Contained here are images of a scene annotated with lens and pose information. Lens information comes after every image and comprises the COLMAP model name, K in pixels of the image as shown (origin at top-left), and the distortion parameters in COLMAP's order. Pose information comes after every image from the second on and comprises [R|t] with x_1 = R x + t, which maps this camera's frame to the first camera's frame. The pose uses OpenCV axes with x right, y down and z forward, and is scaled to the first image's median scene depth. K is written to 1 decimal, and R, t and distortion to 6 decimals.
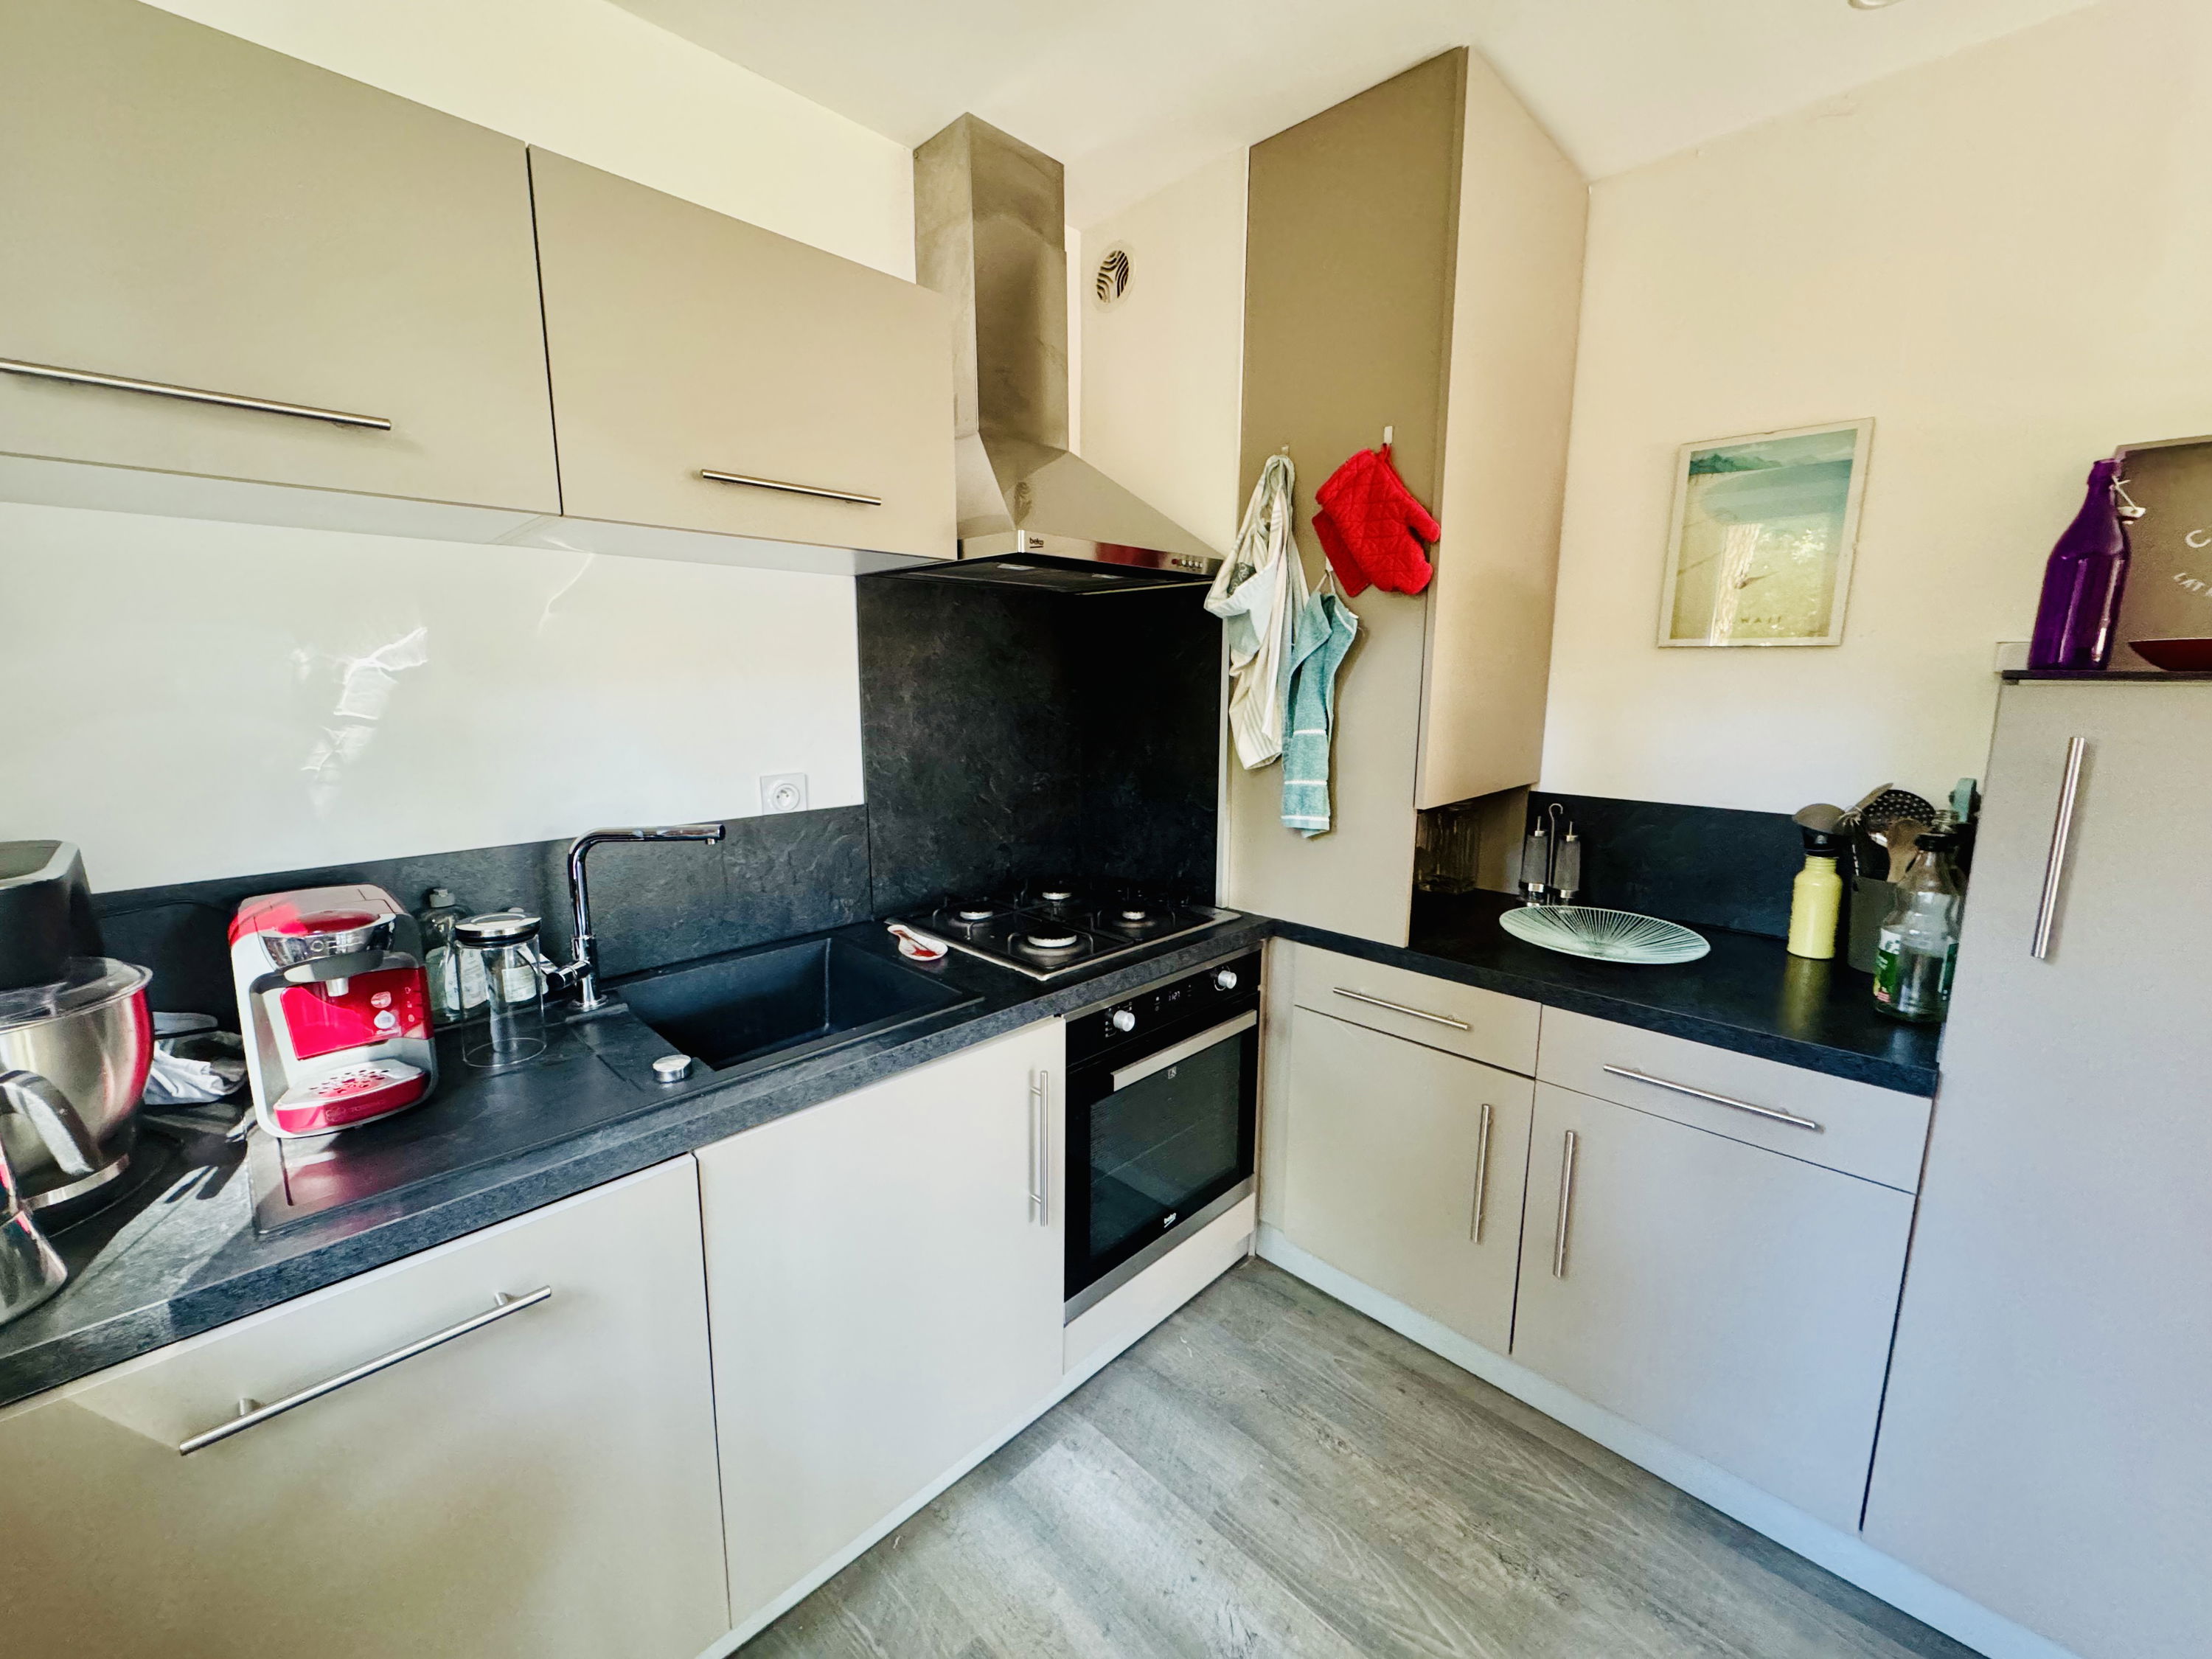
lens RADIAL K [[885.4, 0, 1106.0], [0, 885.4, 829.5], [0, 0, 1]] dist [0.002531, -0.003016]
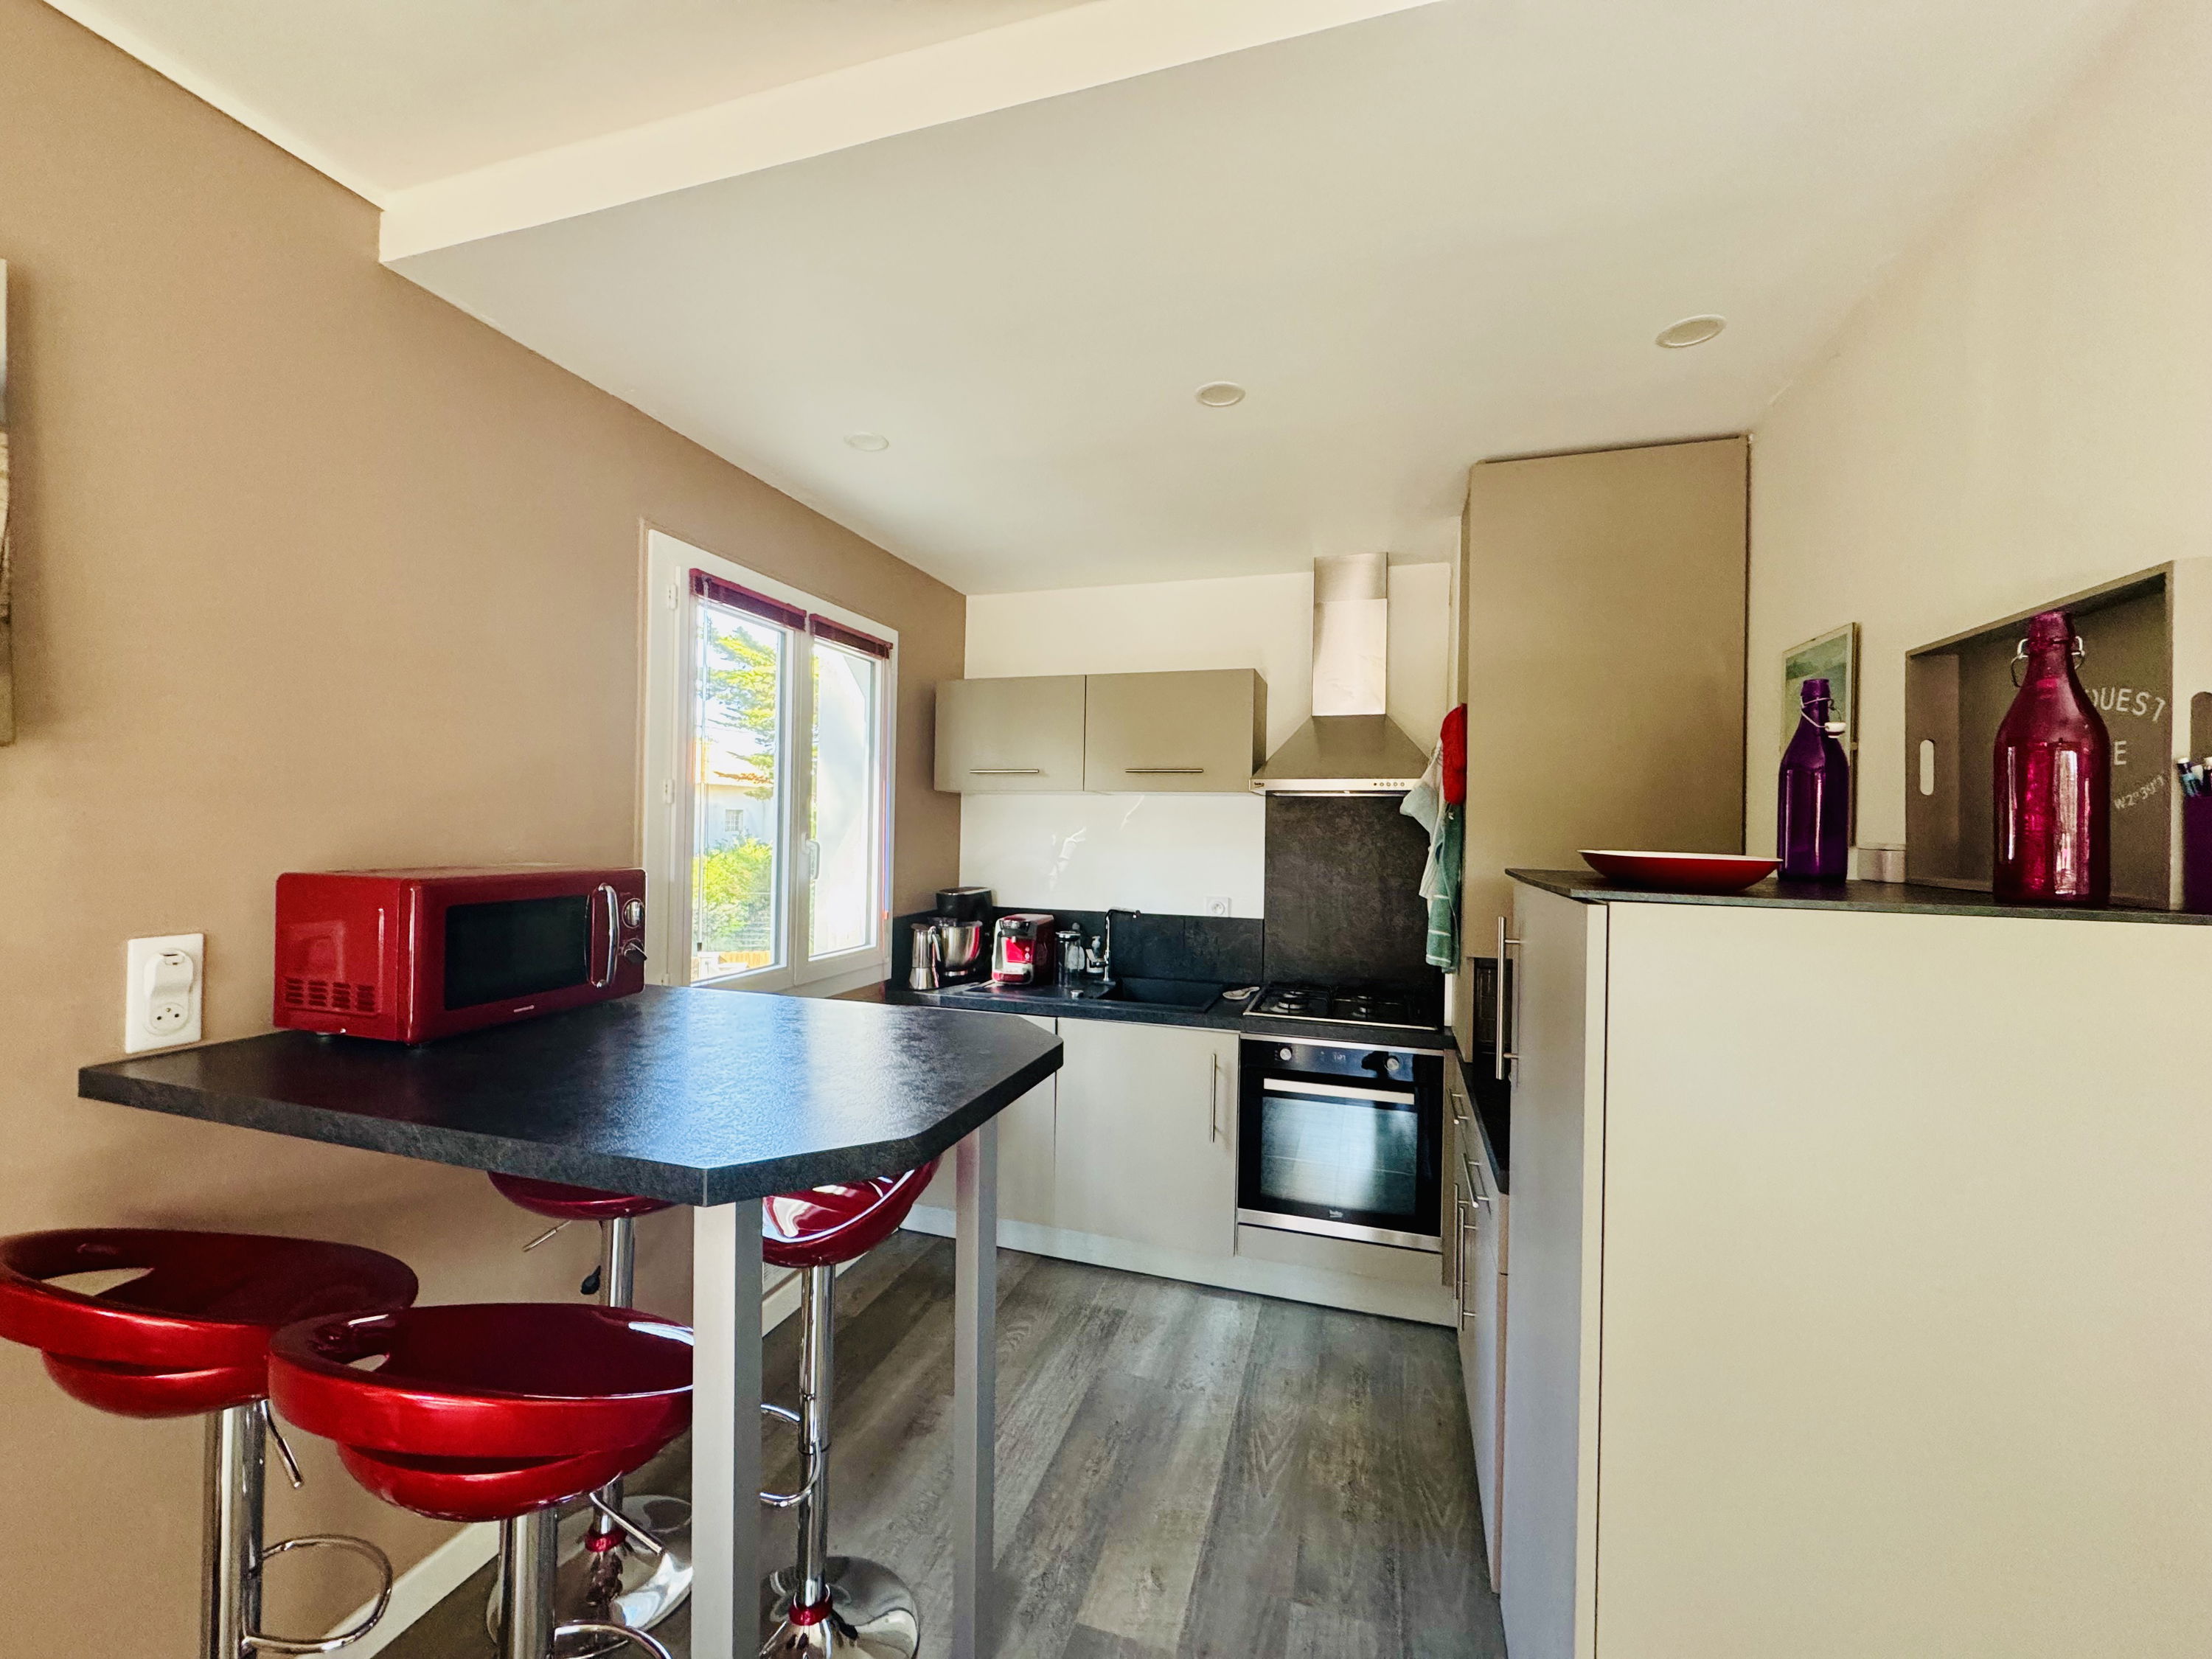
lens RADIAL K [[885.4, 0, 1106.0], [0, 885.4, 829.5], [0, 0, 1]] dist [0.002531, -0.003016]
pose [[0.455240, 0.007541, -0.890337, 1.446783], [-0.174542, 0.981318, -0.080934, -0.007902], [0.873093, 0.192246, 0.448052, -0.154321]]
